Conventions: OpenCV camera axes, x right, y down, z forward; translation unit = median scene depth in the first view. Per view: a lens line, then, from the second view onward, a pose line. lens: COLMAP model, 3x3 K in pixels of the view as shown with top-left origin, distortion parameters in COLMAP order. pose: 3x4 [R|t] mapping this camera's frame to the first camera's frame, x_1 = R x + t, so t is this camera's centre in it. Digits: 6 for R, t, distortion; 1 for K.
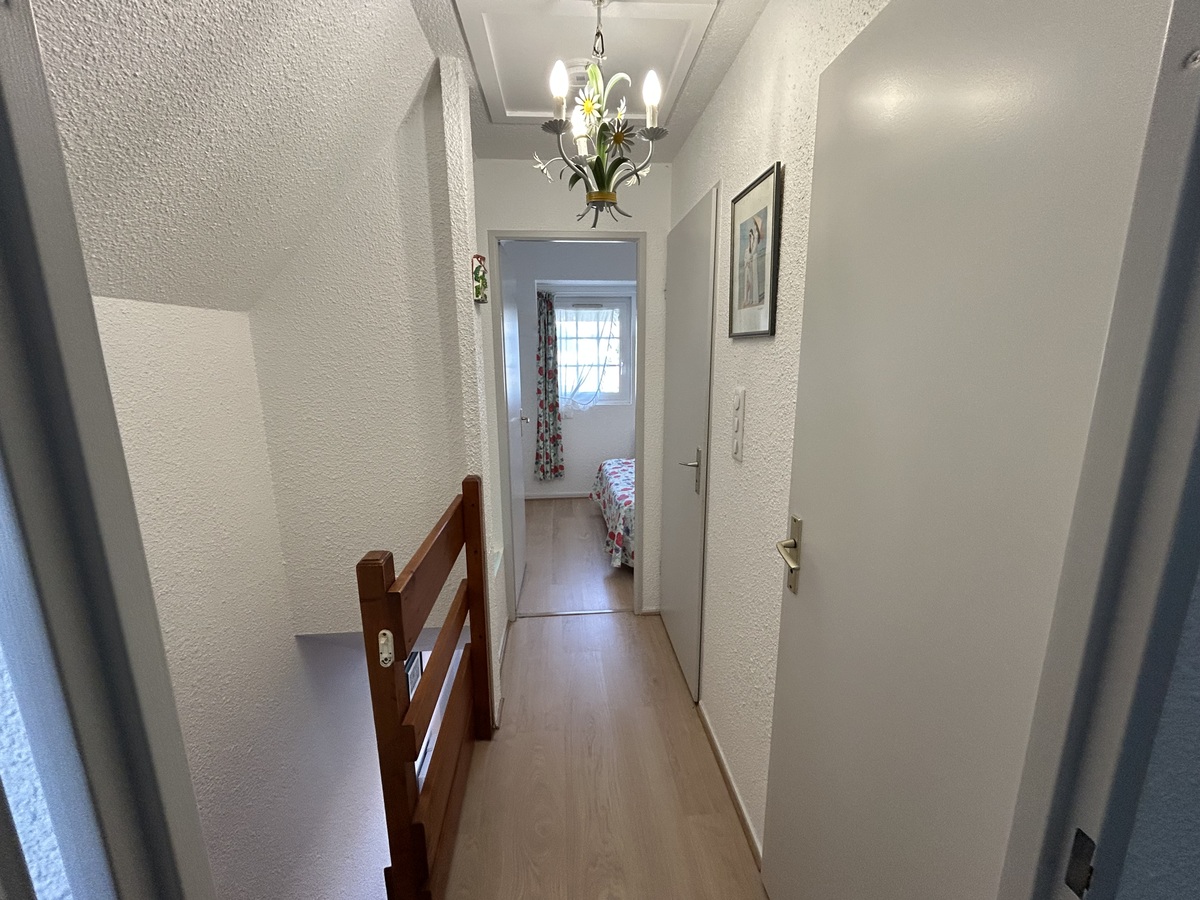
lens RADIAL K [[494.5, 0, 590.0], [0, 494.5, 460.7], [0, 0, 1]] dist [0.005962, -0.000996]
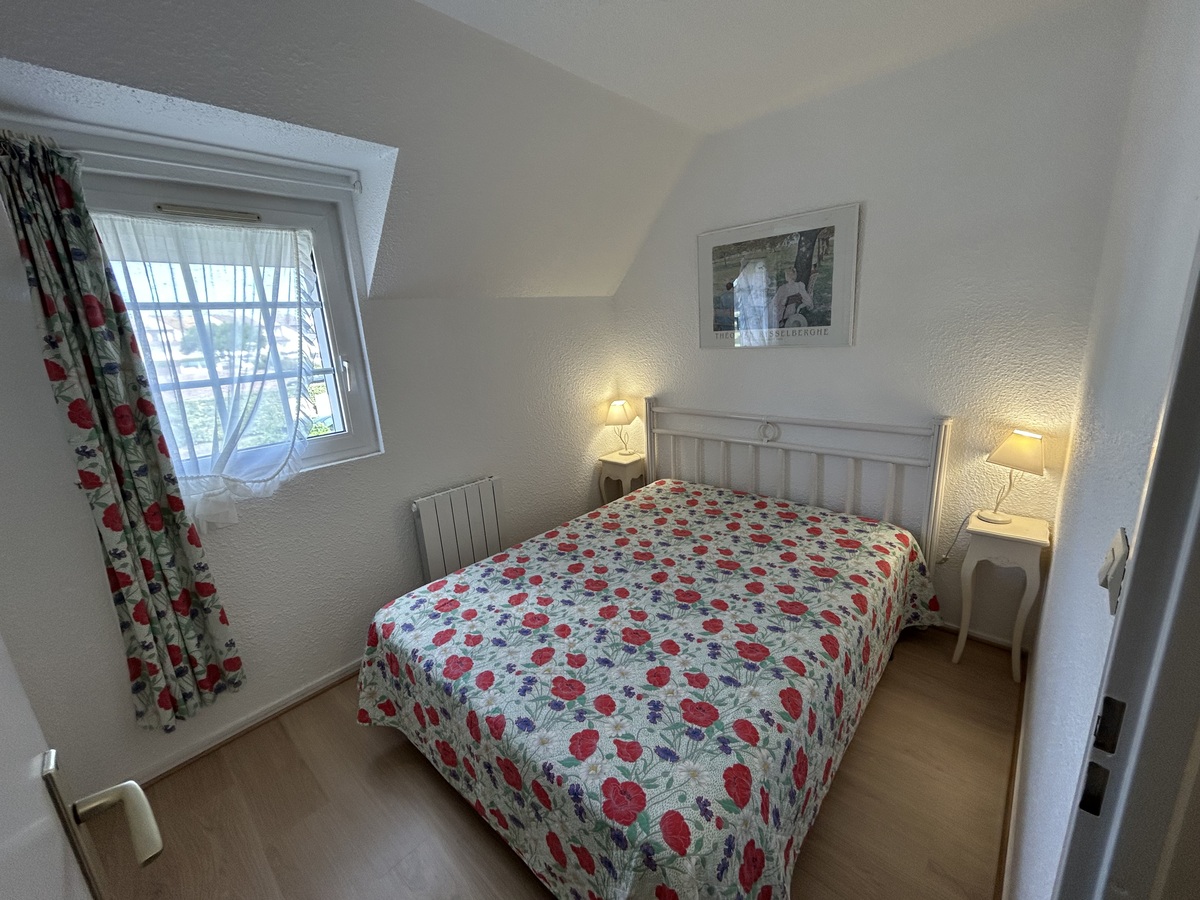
lens RADIAL K [[494.5, 0, 603.3], [0, 494.5, 453.7], [0, 0, 1]] dist [0.005962, -0.000996]
pose [[0.716671, -0.204028, 0.666900, -0.076167], [0.192426, 0.976980, 0.092106, -0.121448], [-0.670340, 0.062319, 0.739433, 0.550178]]
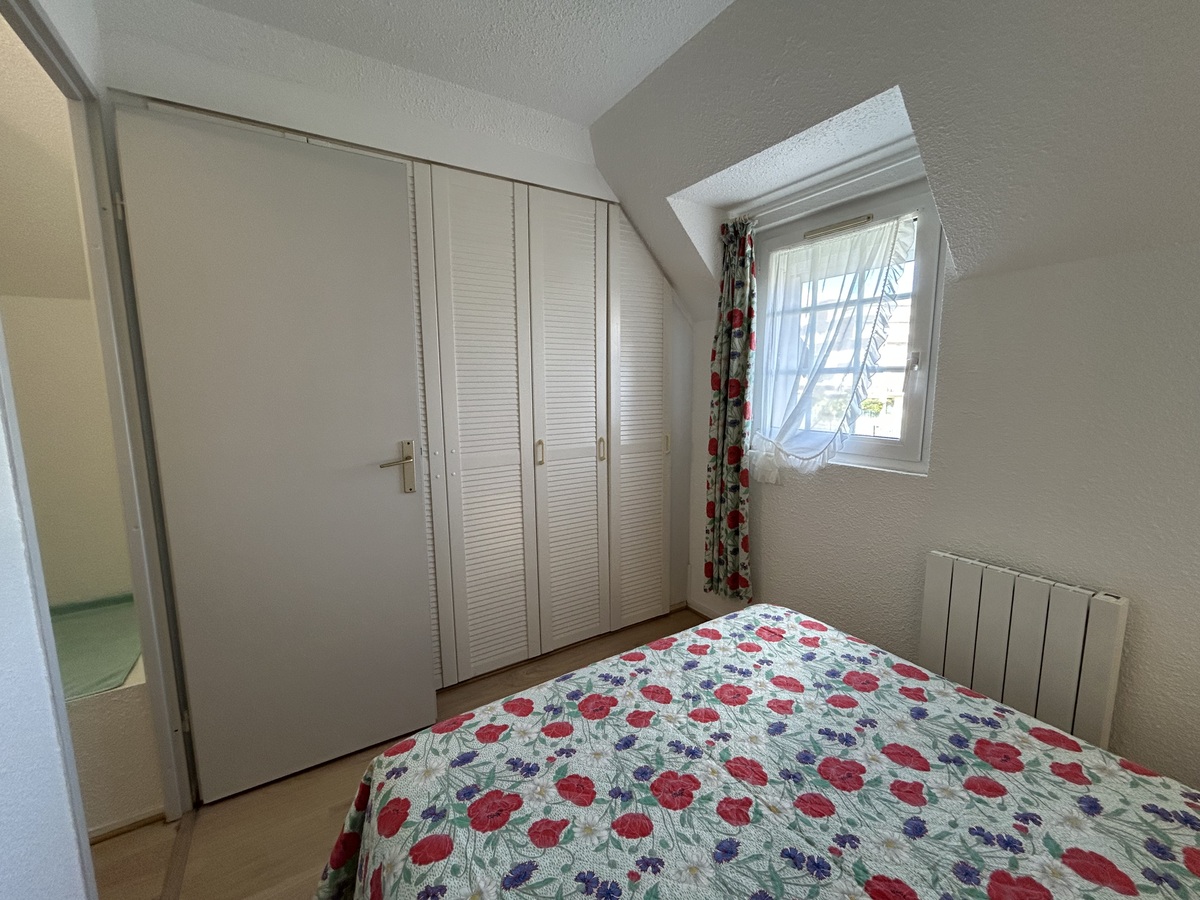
lens RADIAL K [[494.5, 0, 592.3], [0, 494.5, 449.6], [0, 0, 1]] dist [0.005962, -0.000996]
pose [[0.462824, 0.127315, -0.877260, 0.287094], [-0.183752, 0.981916, 0.045560, -0.109623], [0.867196, 0.140112, 0.477849, 0.640711]]
